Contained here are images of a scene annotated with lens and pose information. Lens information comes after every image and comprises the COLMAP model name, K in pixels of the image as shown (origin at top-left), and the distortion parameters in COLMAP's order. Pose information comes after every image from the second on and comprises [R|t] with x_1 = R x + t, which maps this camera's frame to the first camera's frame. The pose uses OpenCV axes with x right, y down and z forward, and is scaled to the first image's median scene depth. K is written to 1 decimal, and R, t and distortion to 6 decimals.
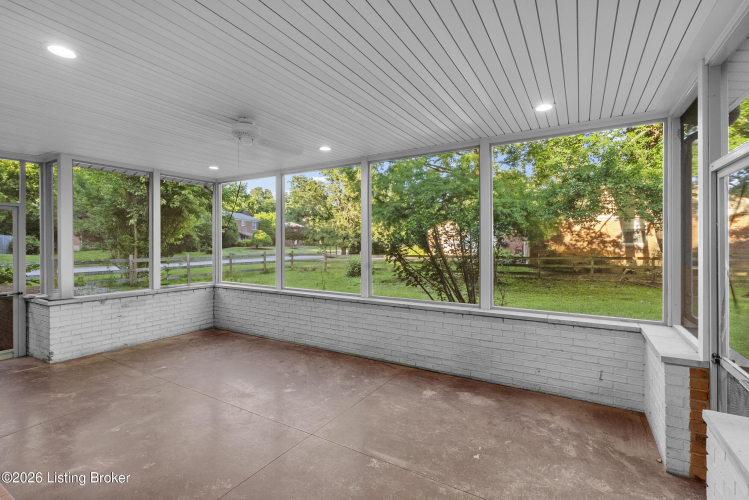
lens RADIAL K [[344.9, 0, 376.6], [0, 344.9, 245.4], [0, 0, 1]] dist [0.001246, -0.000085]
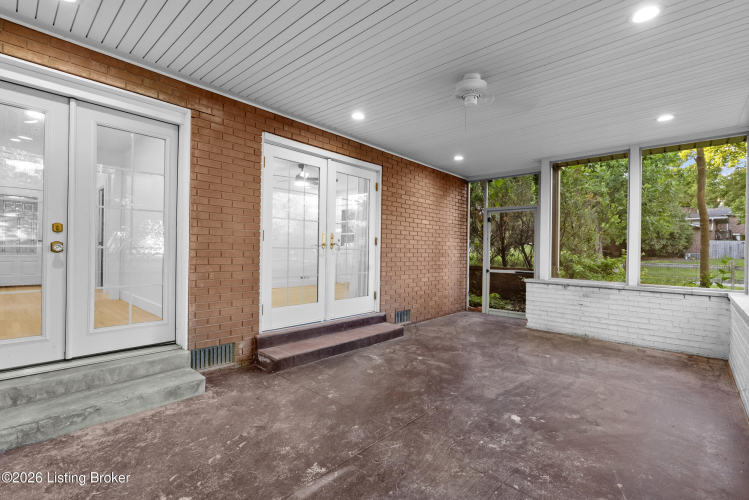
lens RADIAL K [[344.9, 0, 377.3], [0, 344.9, 250.5], [0, 0, 1]] dist [0.001246, -0.000085]
pose [[-0.198185, -0.002179, -0.980162, 0.367928], [-0.018783, 0.999822, 0.001575, 0.058413], [0.979985, 0.018722, -0.198191, 0.629653]]
